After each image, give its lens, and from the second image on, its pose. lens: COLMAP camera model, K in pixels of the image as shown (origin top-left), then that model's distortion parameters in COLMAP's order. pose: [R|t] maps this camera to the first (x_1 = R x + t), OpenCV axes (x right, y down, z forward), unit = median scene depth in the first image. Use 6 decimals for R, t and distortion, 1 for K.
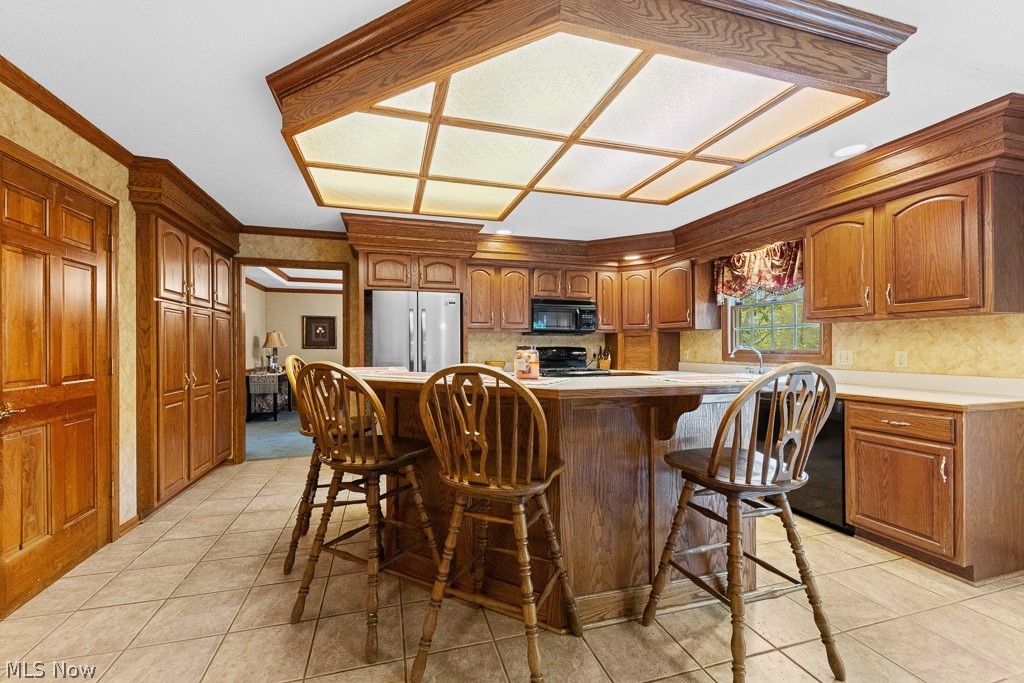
lens RADIAL K [[411.7, 0, 521.9], [0, 411.7, 346.0], [0, 0, 1]] dist [0.011283, -0.005816]
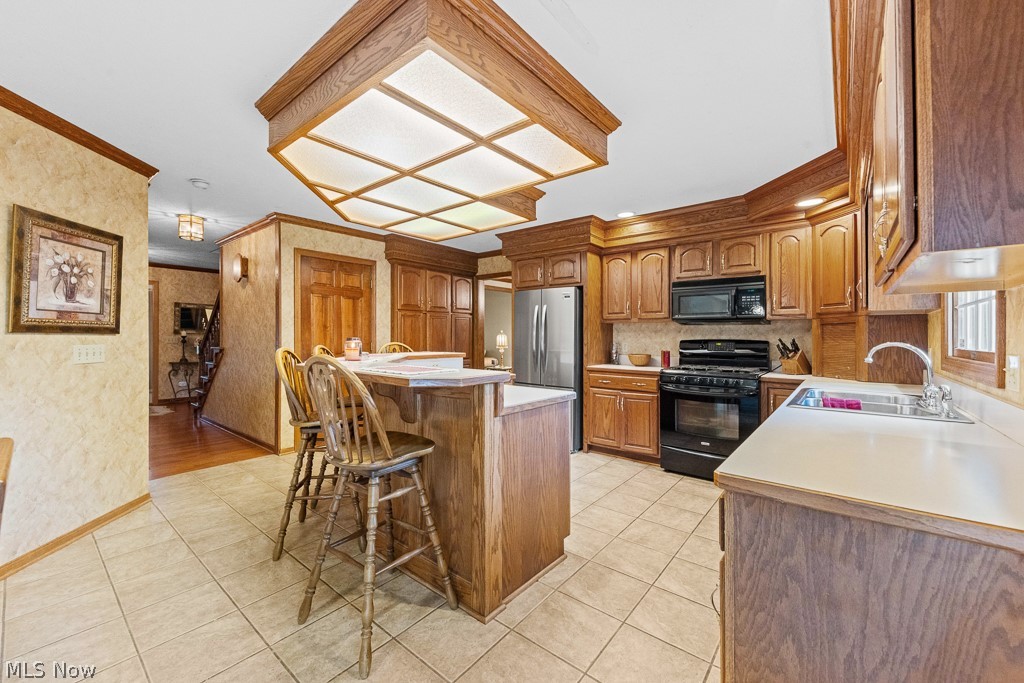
lens RADIAL K [[411.7, 0, 476.5], [0, 411.7, 335.6], [0, 0, 1]] dist [0.011283, -0.005816]
pose [[0.541154, 0.003820, -0.840915, 0.517493], [-0.004393, 0.999989, 0.001716, -0.004711], [0.840912, 0.002765, 0.541164, 0.203646]]
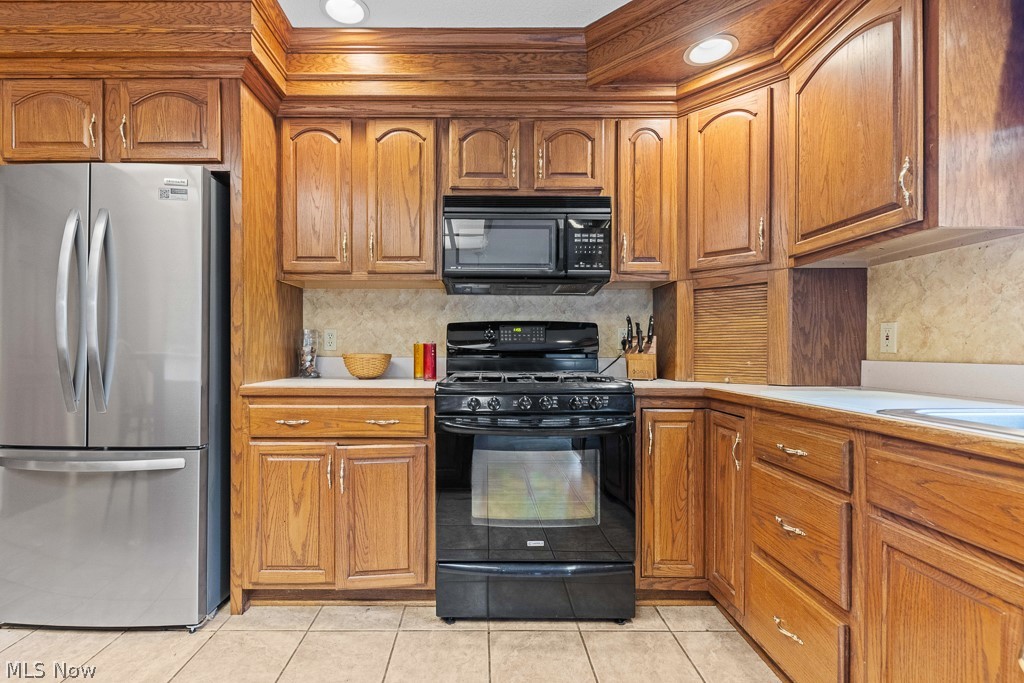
lens RADIAL K [[504.9, 0, 516.4], [0, 504.9, 348.6], [0, 0, 1]] dist [0.008993, -0.000793]
pose [[0.975282, 0.007314, -0.220842, 0.200138], [-0.006246, 0.999965, 0.005532, 0.028696], [0.220875, -0.004016, 0.975294, 0.540877]]
